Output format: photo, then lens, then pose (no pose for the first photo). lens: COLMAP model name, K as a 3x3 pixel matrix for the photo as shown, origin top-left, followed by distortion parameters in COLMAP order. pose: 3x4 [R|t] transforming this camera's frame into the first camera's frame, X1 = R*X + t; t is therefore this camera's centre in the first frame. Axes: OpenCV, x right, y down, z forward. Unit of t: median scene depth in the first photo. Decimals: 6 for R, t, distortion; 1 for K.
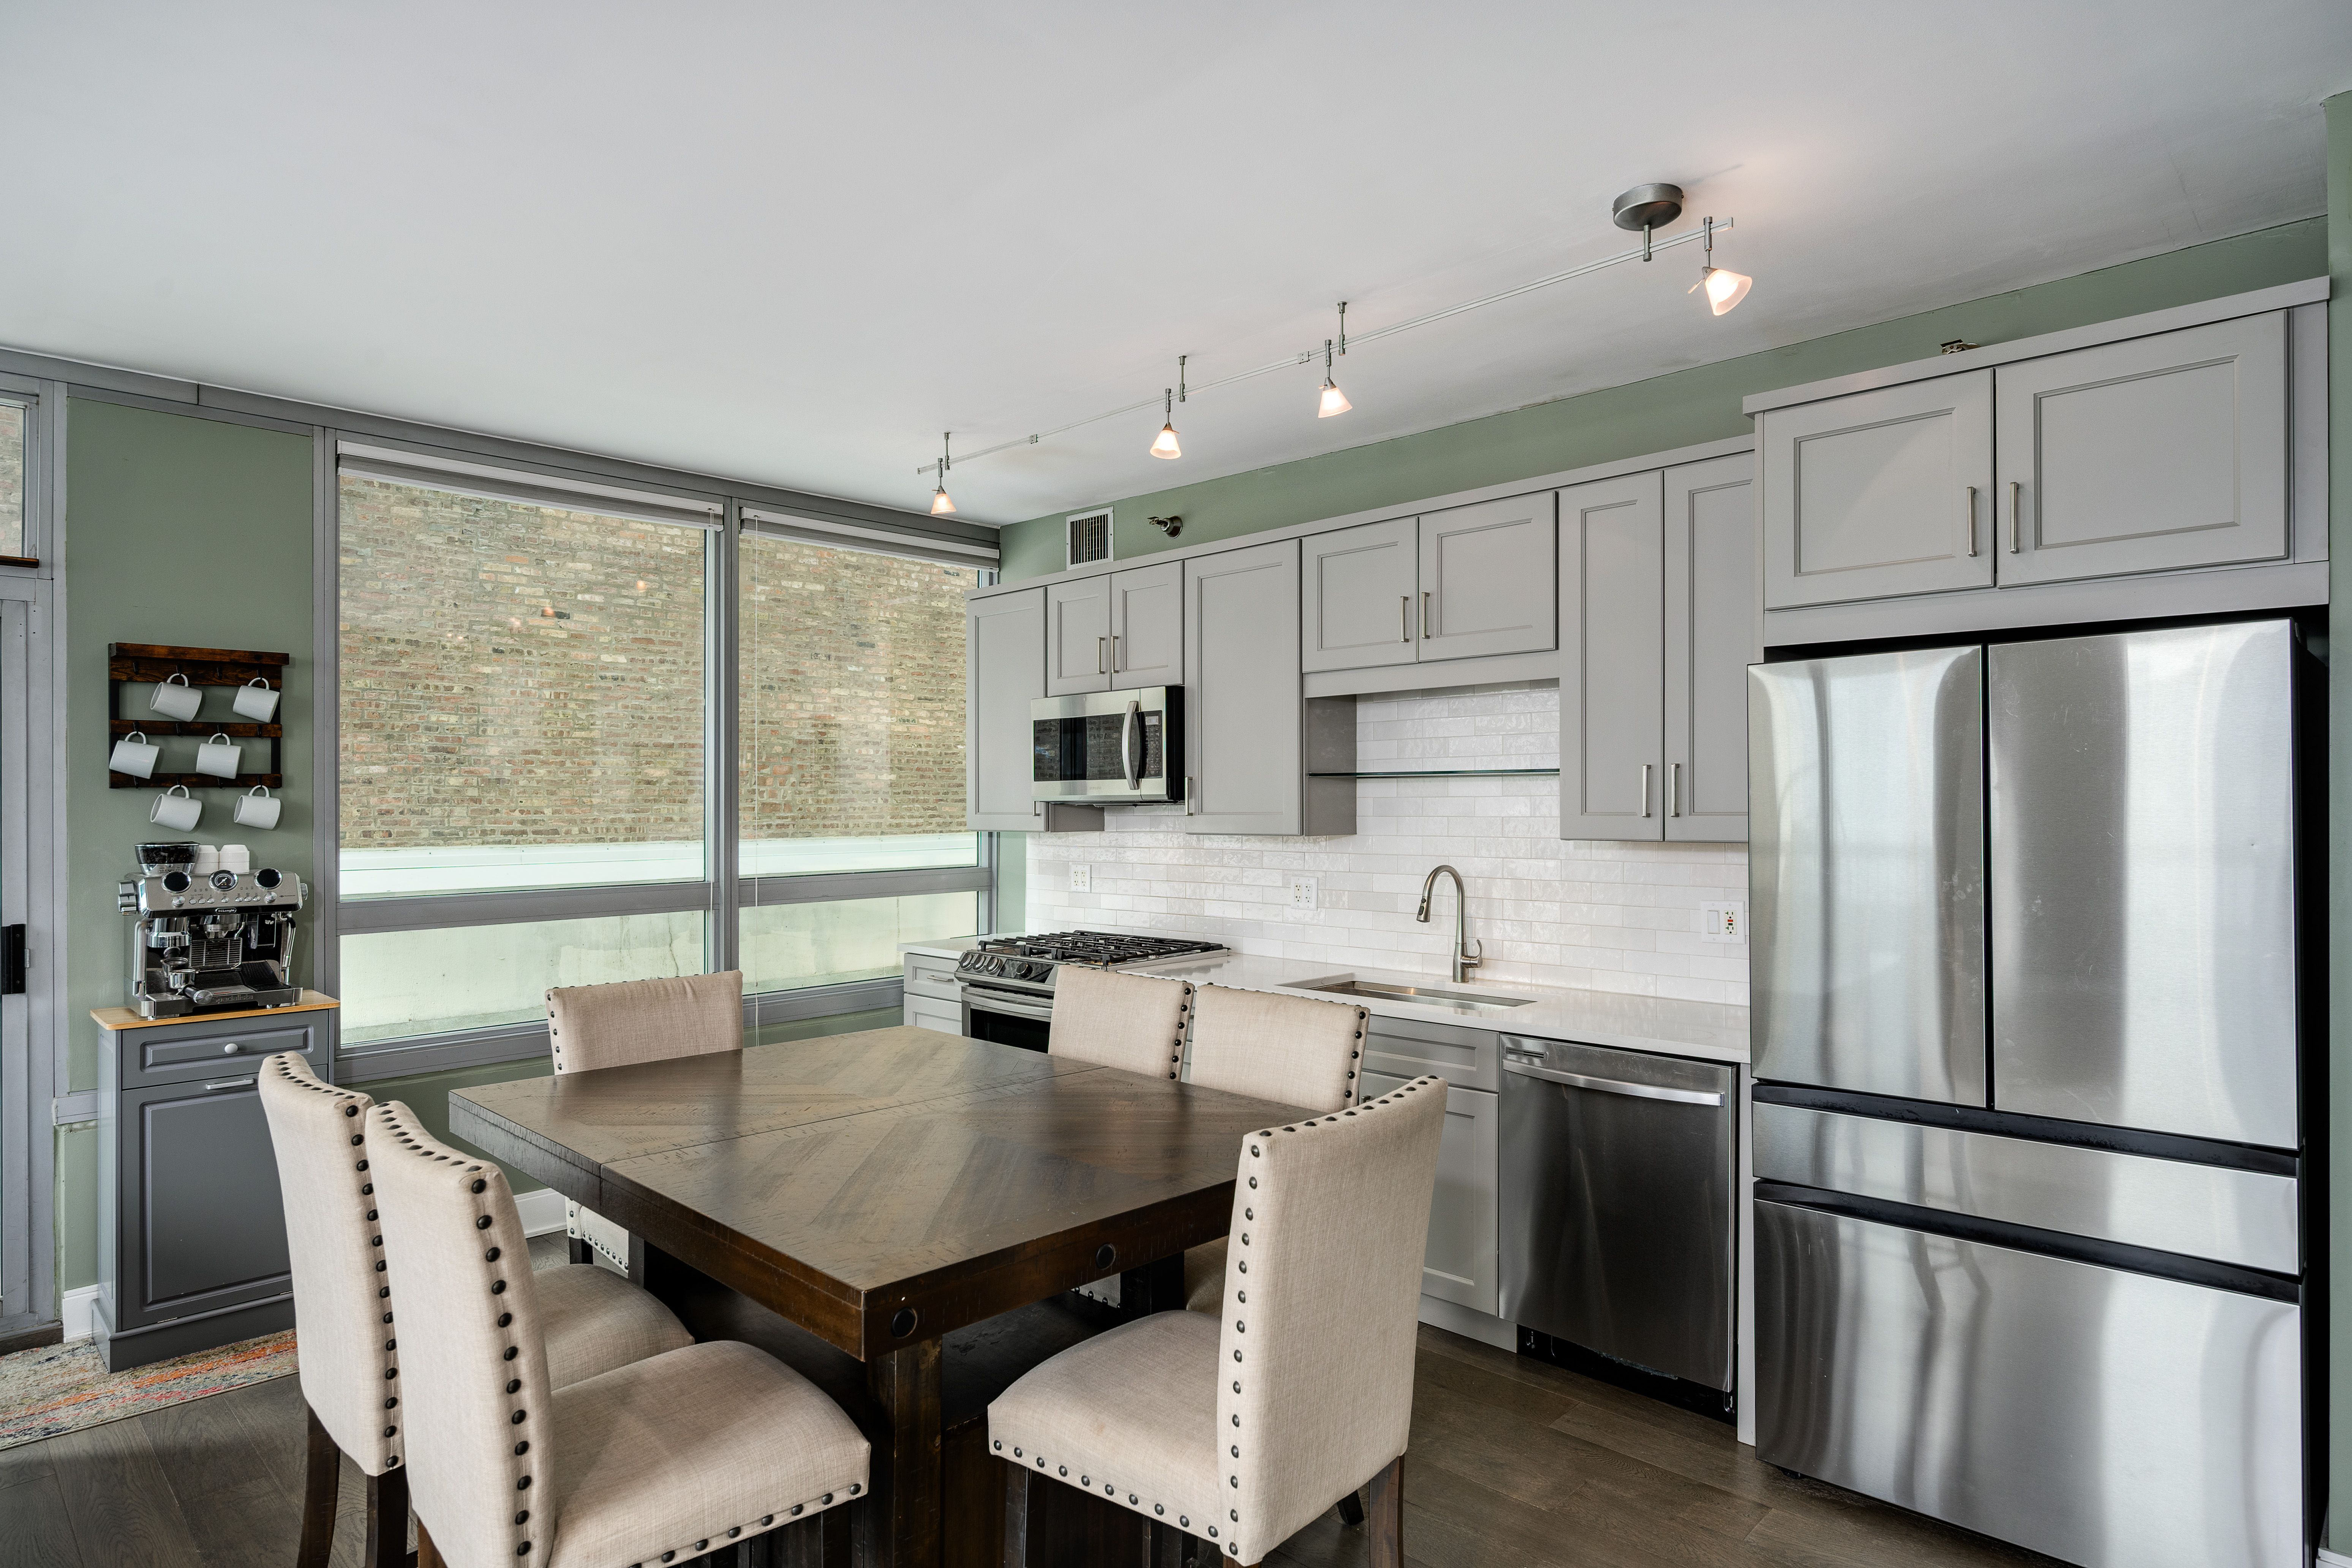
lens RADIAL K [[1310.6, 0, 1185.9], [0, 1310.6, 792.1], [0, 0, 1]] dist [-0.003475, 0.004542]
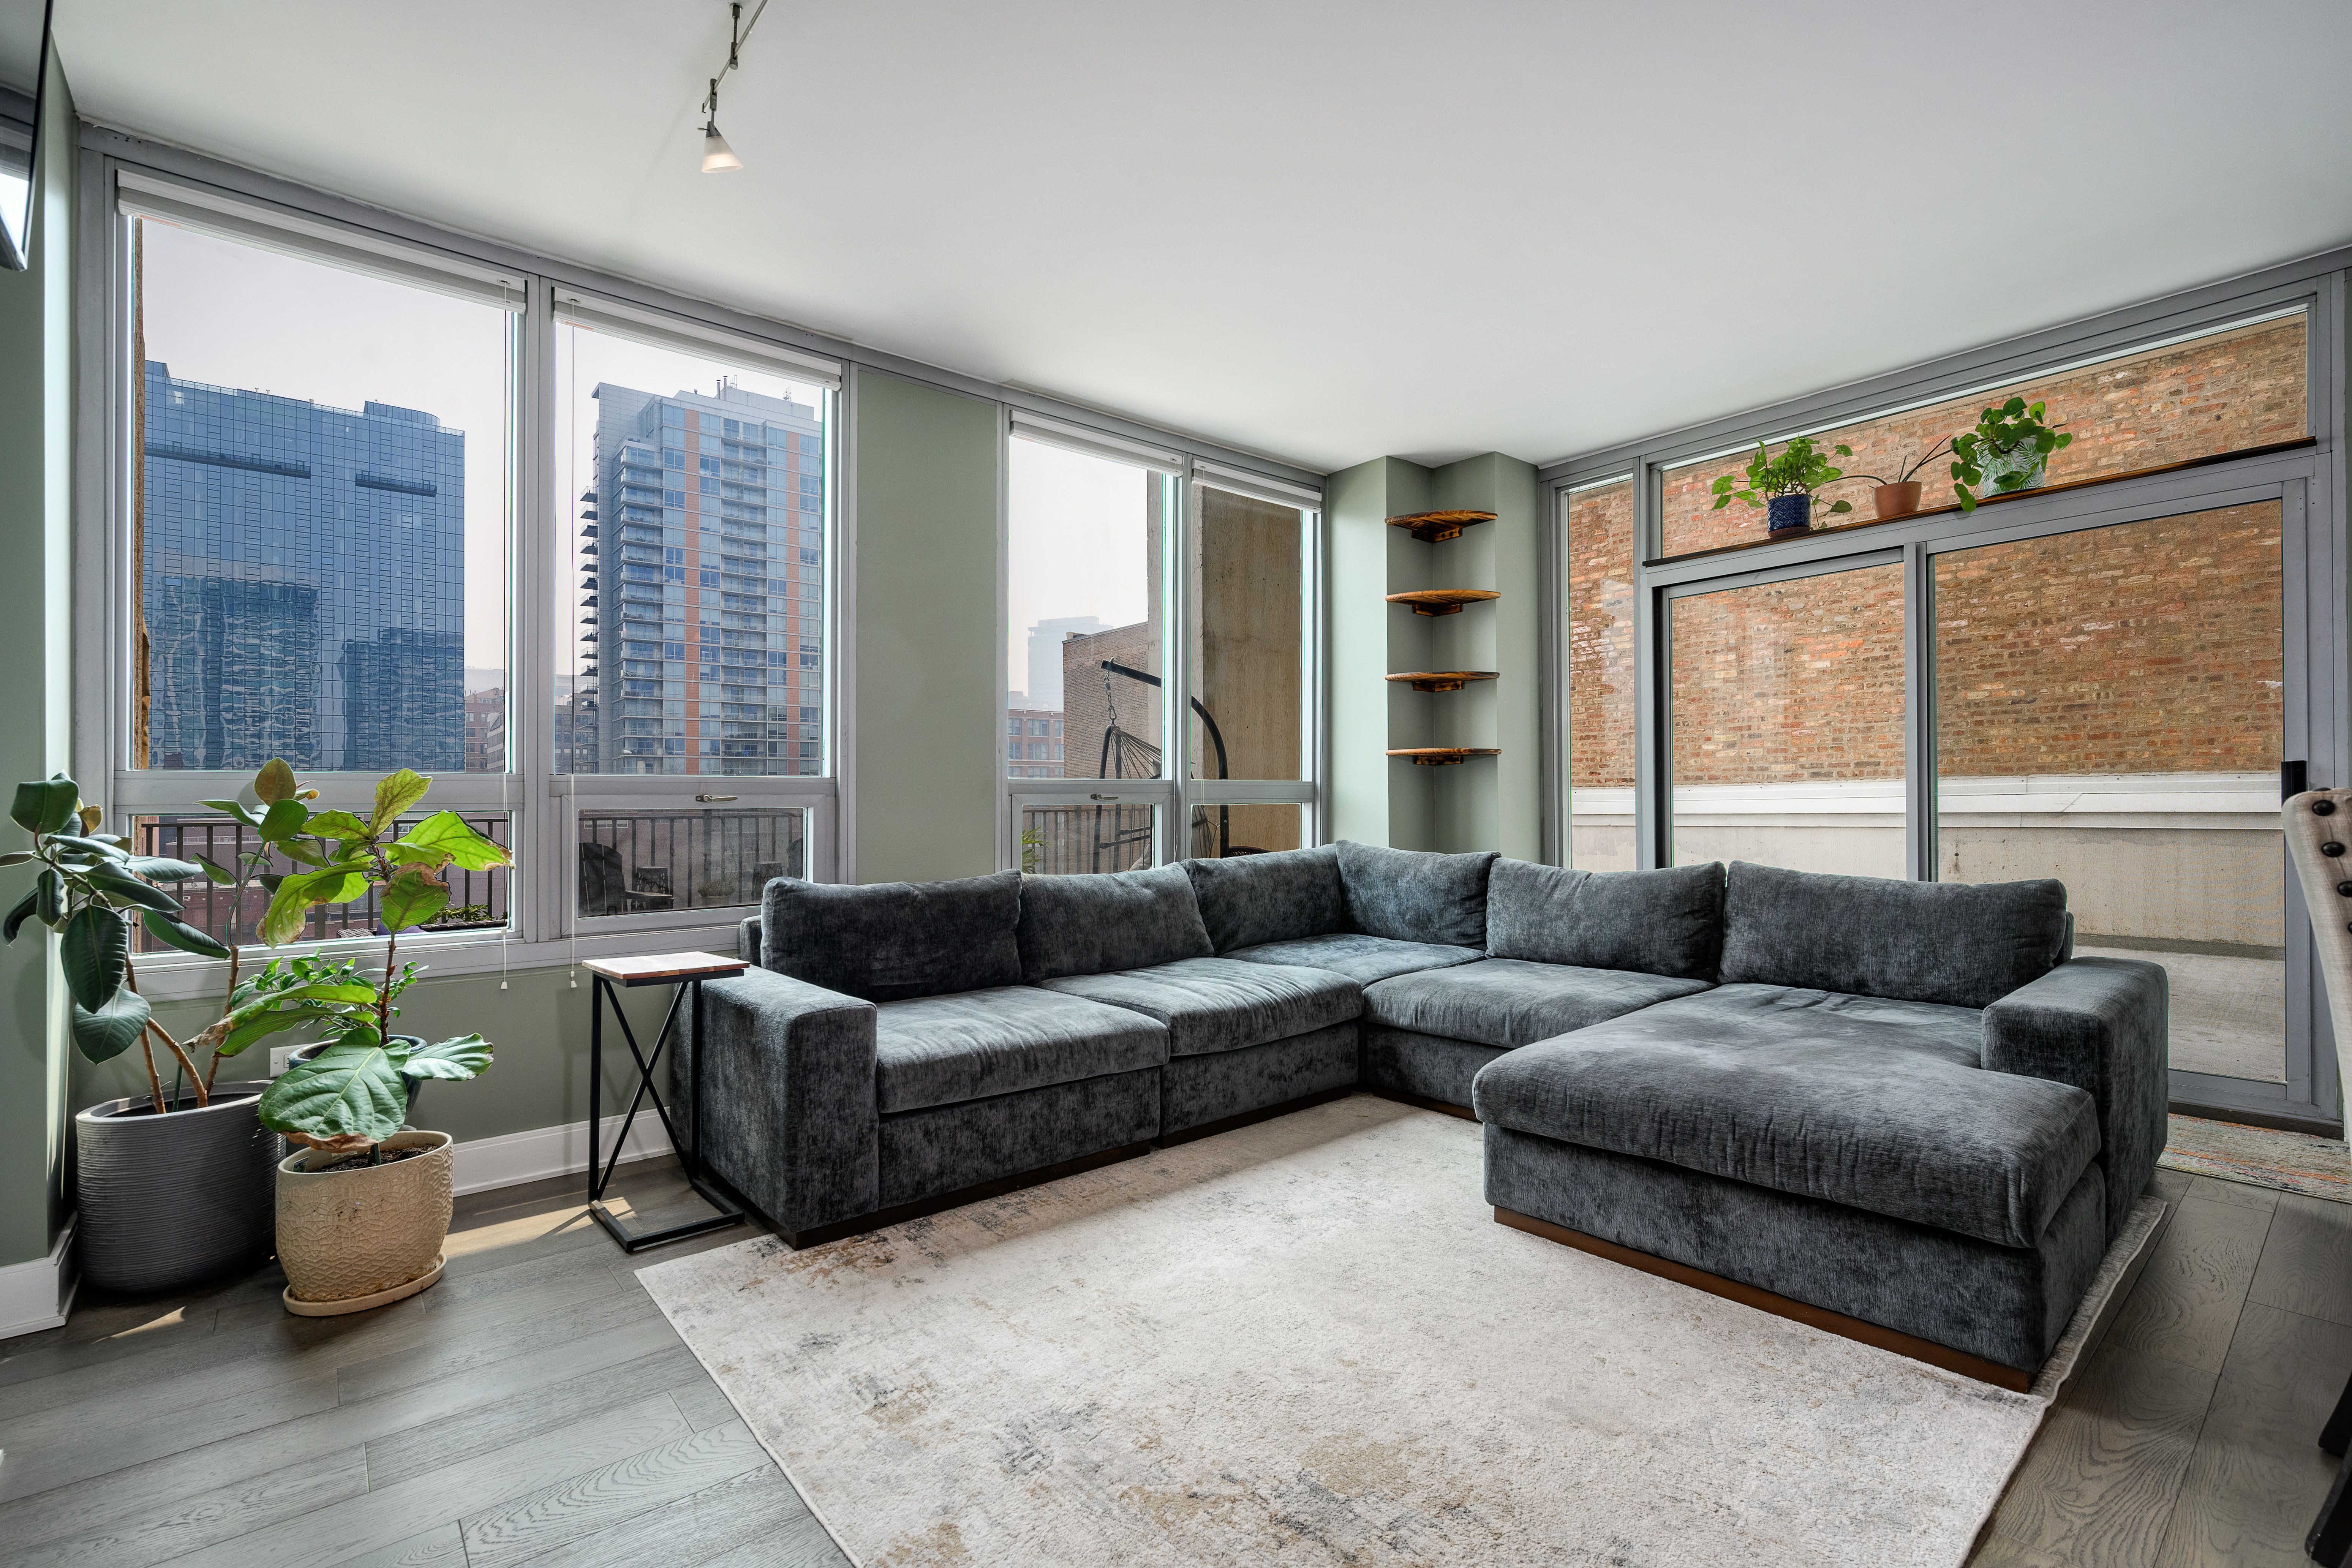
lens RADIAL K [[1058.6, 0, 1184.8], [0, 1058.6, 785.8], [0, 0, 1]] dist [-0.003905, 0.000779]
pose [[-0.093554, -0.014455, -0.995509, 0.073724], [0.019127, 0.999684, -0.016313, 0.077948], [0.995430, -0.020567, -0.093248, 0.076534]]
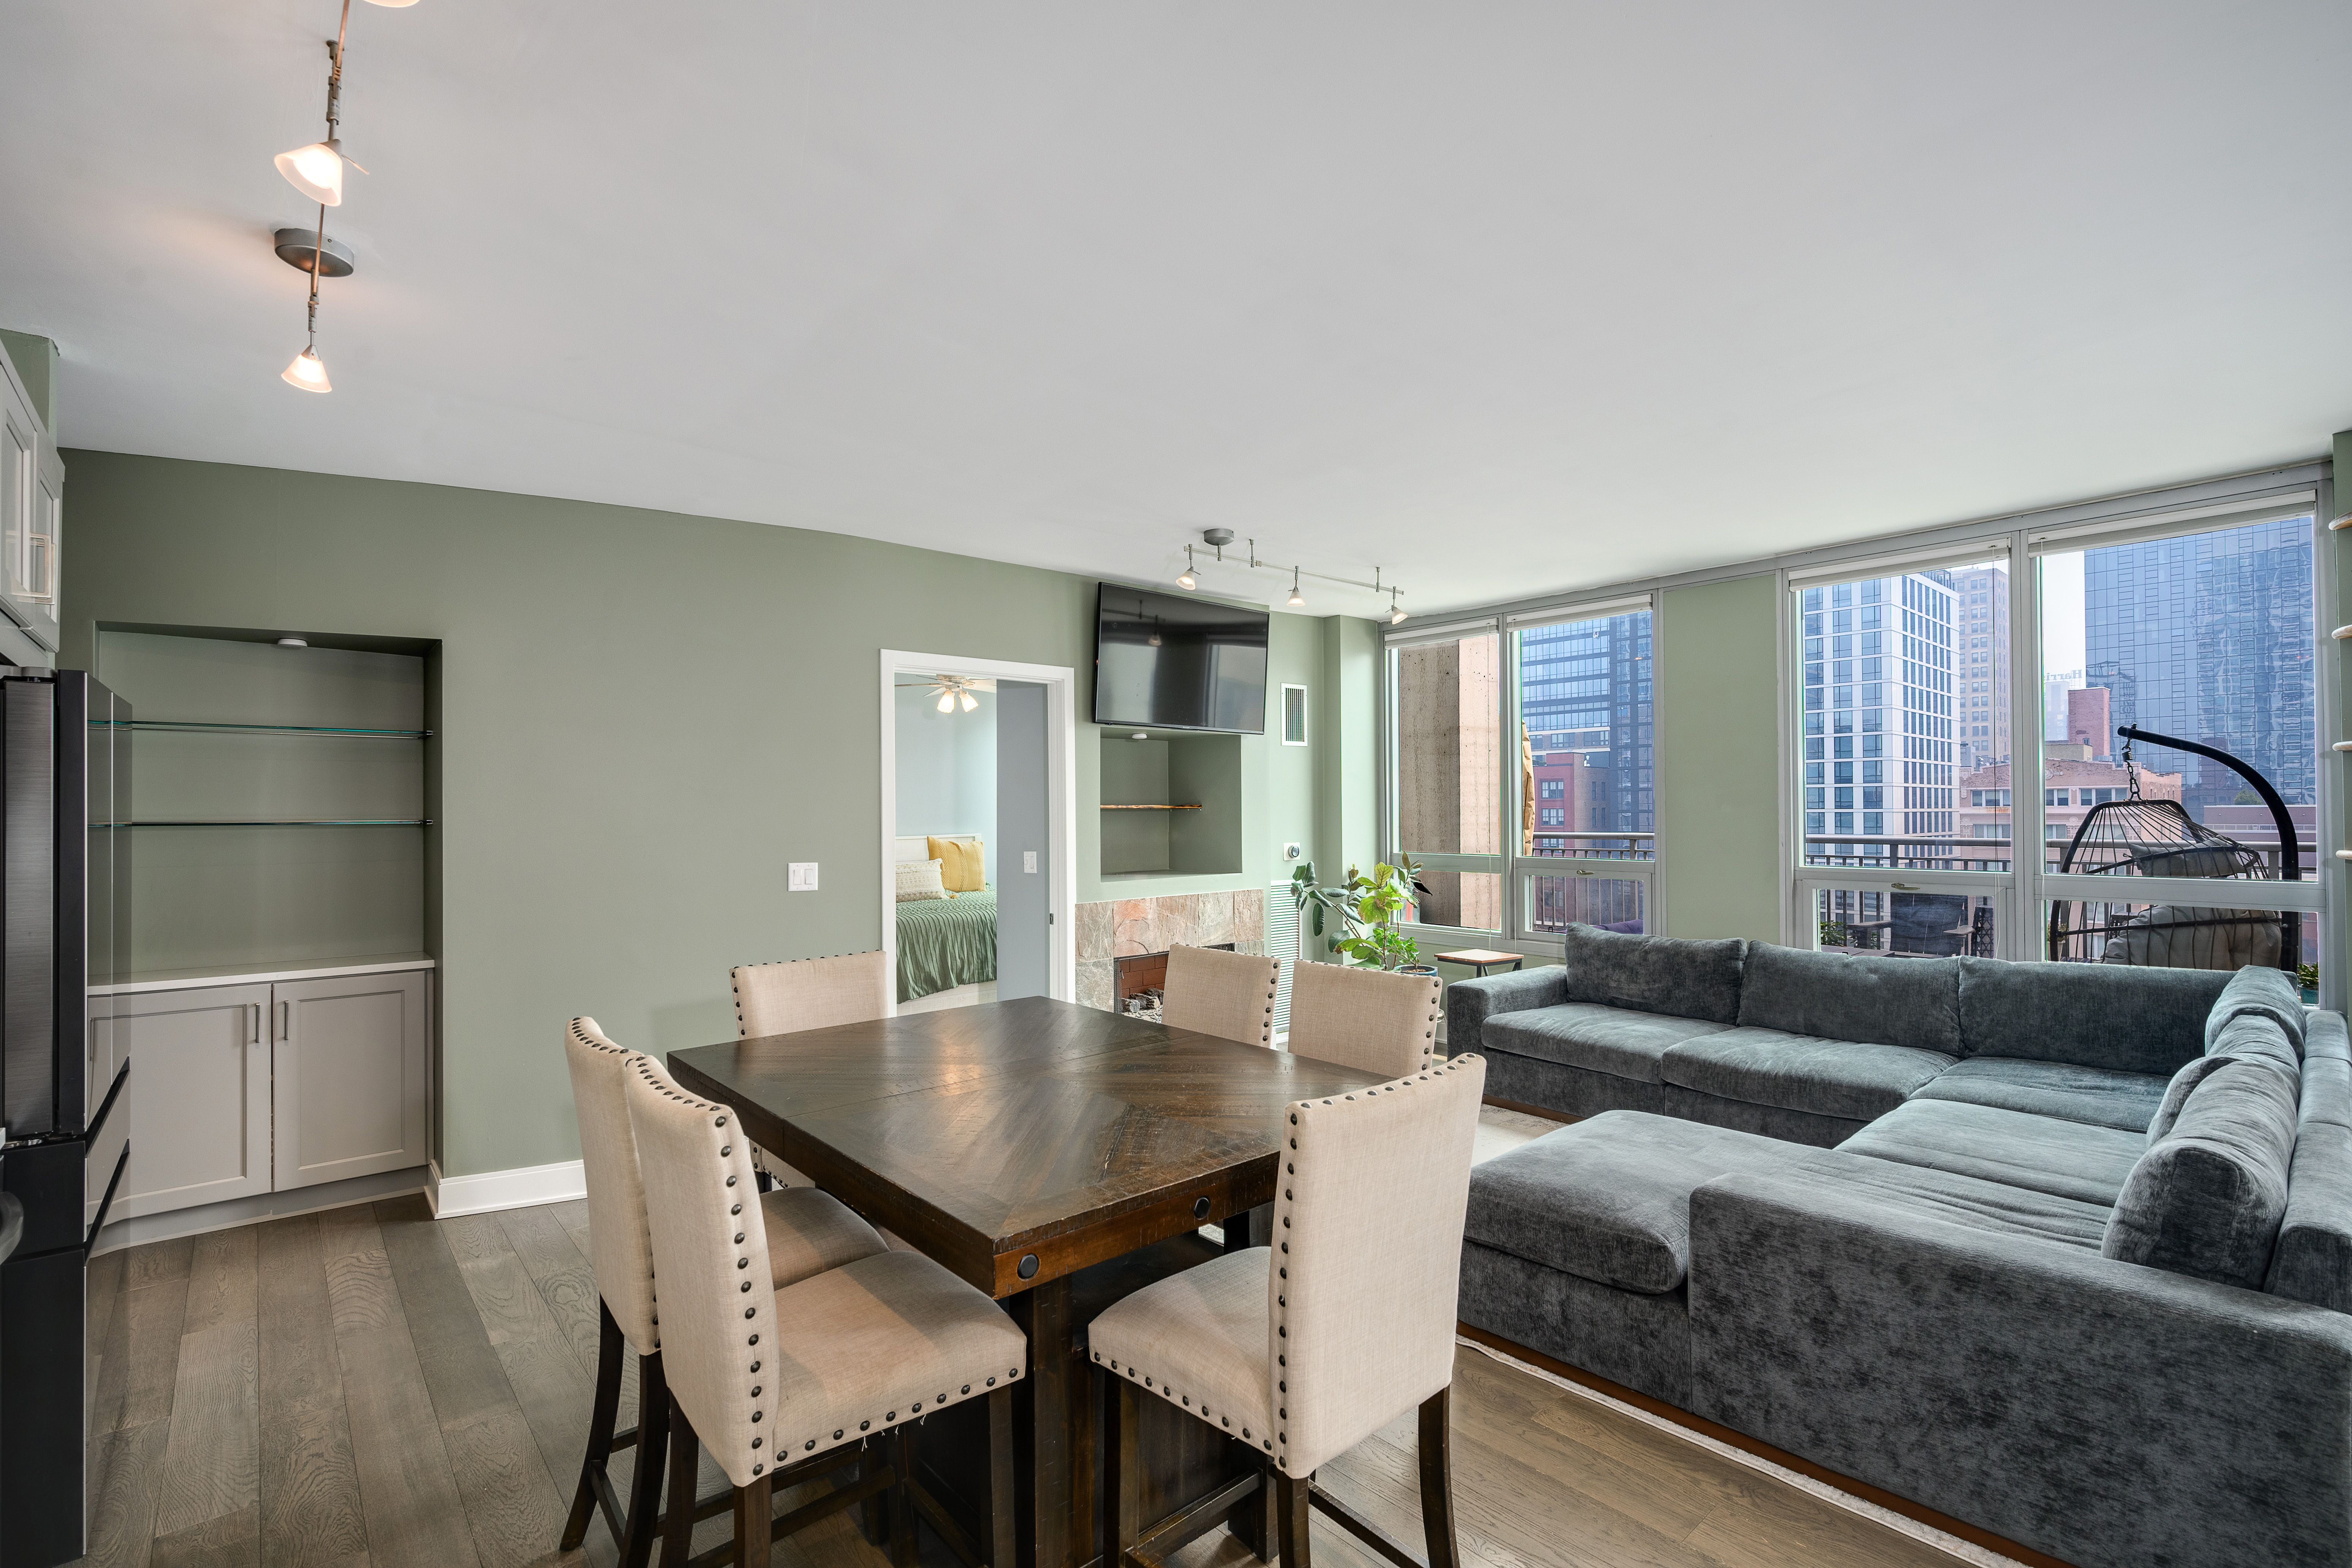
lens RADIAL K [[1058.6, 0, 1177.5], [0, 1058.6, 801.9], [0, 0, 1]] dist [-0.003905, 0.000779]
pose [[-0.996134, 0.015301, 0.086502, -0.207736], [0.013969, 0.999775, -0.015984, 0.005414], [-0.086727, -0.014714, -0.996123, 0.886788]]
